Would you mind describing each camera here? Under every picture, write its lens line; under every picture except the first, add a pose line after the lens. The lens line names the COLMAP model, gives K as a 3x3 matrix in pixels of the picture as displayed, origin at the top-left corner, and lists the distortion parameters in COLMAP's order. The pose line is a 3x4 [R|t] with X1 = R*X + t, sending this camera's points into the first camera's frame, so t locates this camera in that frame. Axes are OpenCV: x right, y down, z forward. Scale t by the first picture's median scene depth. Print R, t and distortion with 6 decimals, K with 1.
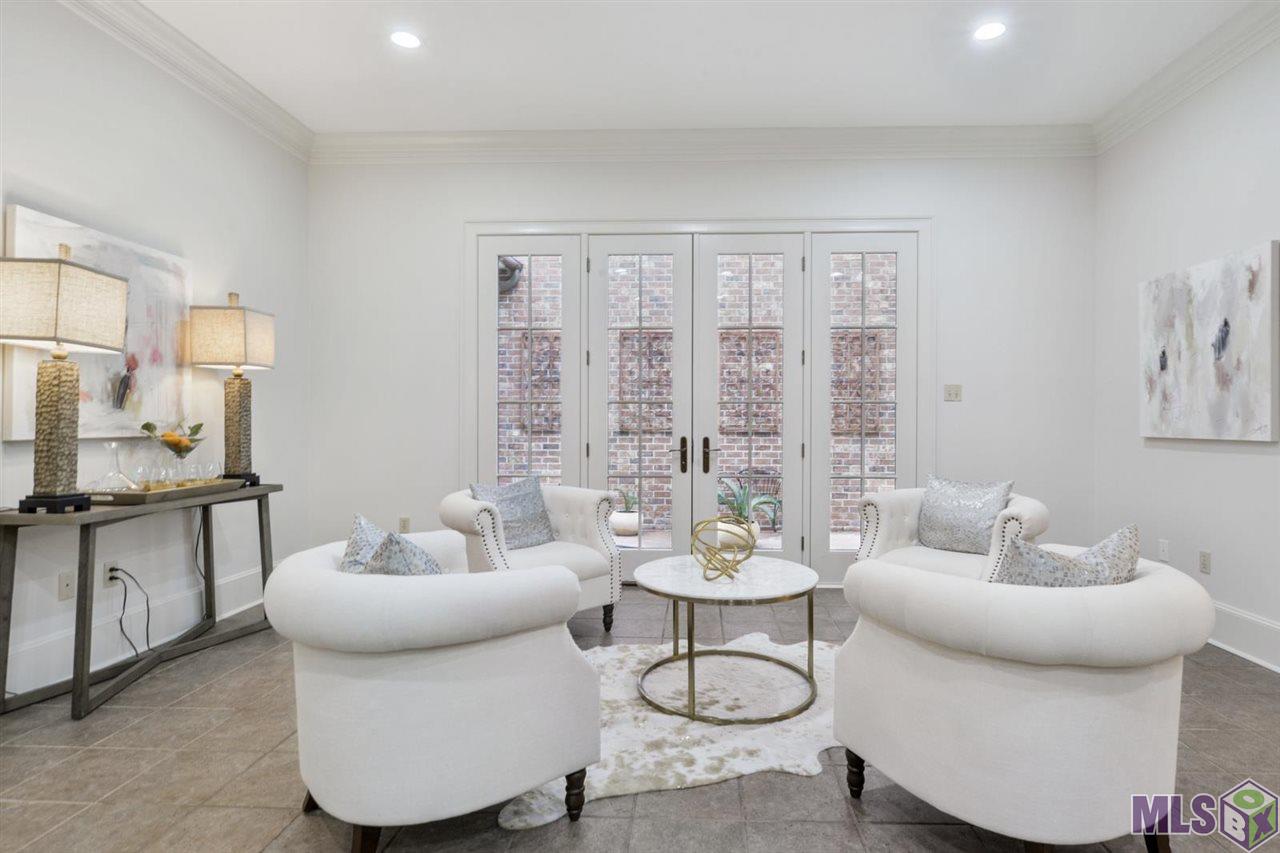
lens RADIAL K [[657.4, 0, 645.2], [0, 657.4, 426.5], [0, 0, 1]] dist [-0.007332, 0.000789]
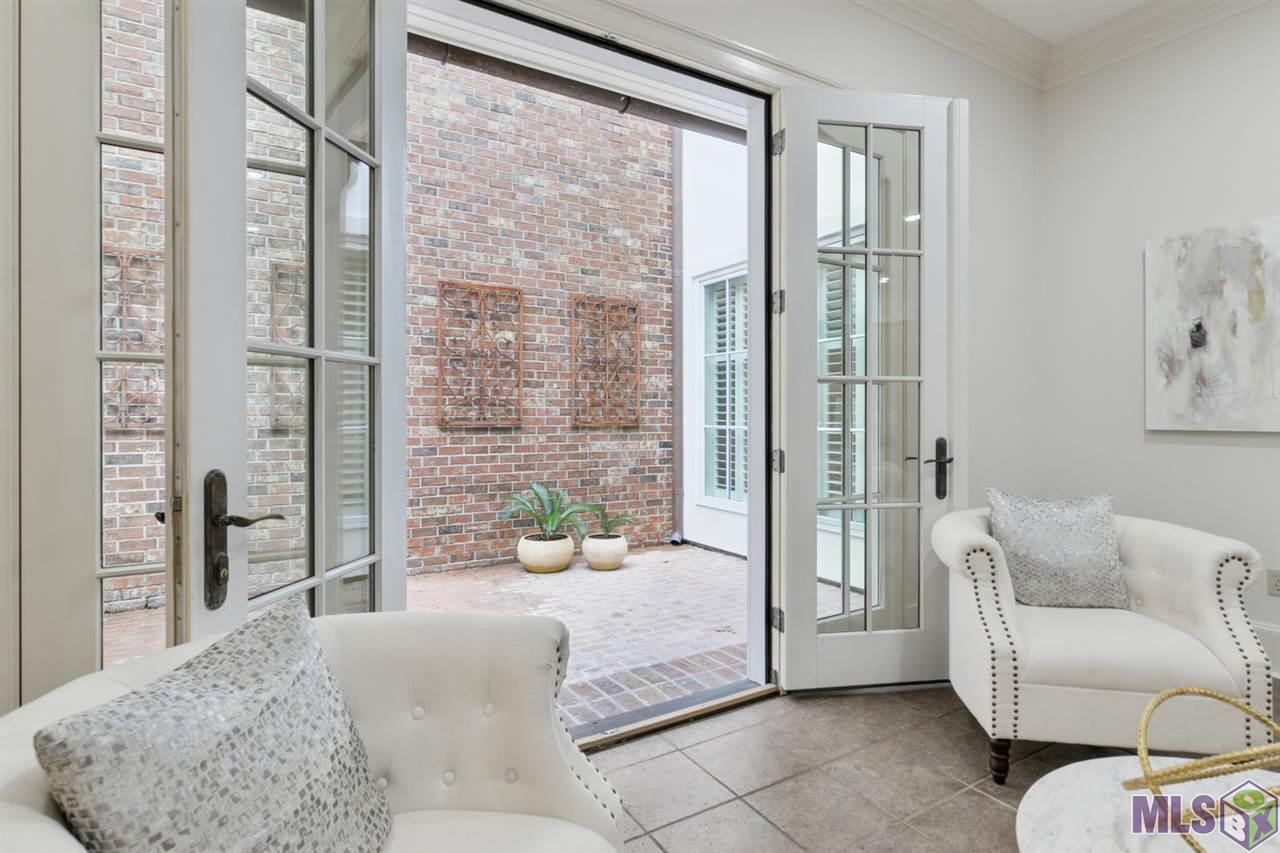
lens RADIAL K [[657.4, 0, 637.9], [0, 657.4, 416.6], [0, 0, 1]] dist [-0.007332, 0.000789]
pose [[0.821228, -0.005517, 0.570573, -0.110251], [0.006540, 0.999979, 0.000257, -0.002284], [-0.570562, 0.003520, 0.821247, 0.330735]]
